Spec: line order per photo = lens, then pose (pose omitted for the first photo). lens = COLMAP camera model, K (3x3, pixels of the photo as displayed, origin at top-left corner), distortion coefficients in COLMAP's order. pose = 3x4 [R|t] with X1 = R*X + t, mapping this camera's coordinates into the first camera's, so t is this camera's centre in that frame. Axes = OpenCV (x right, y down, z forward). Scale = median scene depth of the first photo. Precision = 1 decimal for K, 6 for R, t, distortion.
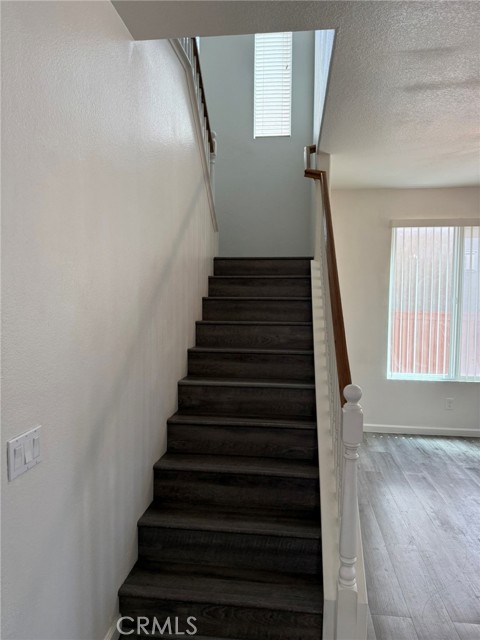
lens RADIAL K [[451.7, 0, 239.2], [0, 451.7, 319.7], [0, 0, 1]] dist [0.034250, -0.041219]
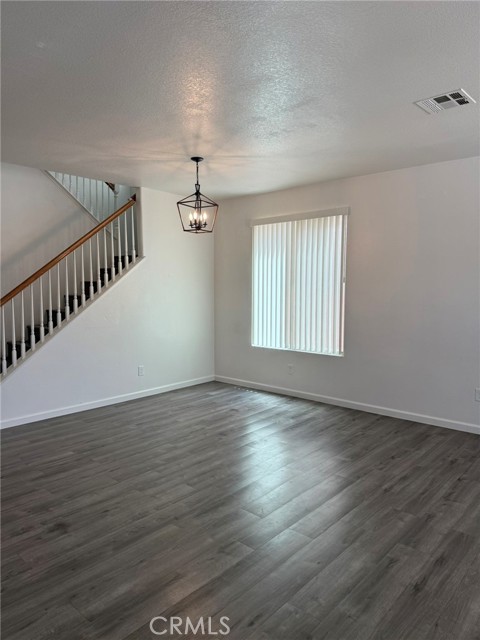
lens RADIAL K [[451.7, 0, 240.6], [0, 451.7, 319.8], [0, 0, 1]] dist [0.034250, -0.041219]
pose [[0.830733, 0.036168, -0.555495, 1.051146], [-0.020907, 0.999210, 0.033792, 0.016849], [0.556279, -0.016458, 0.830833, -0.071727]]
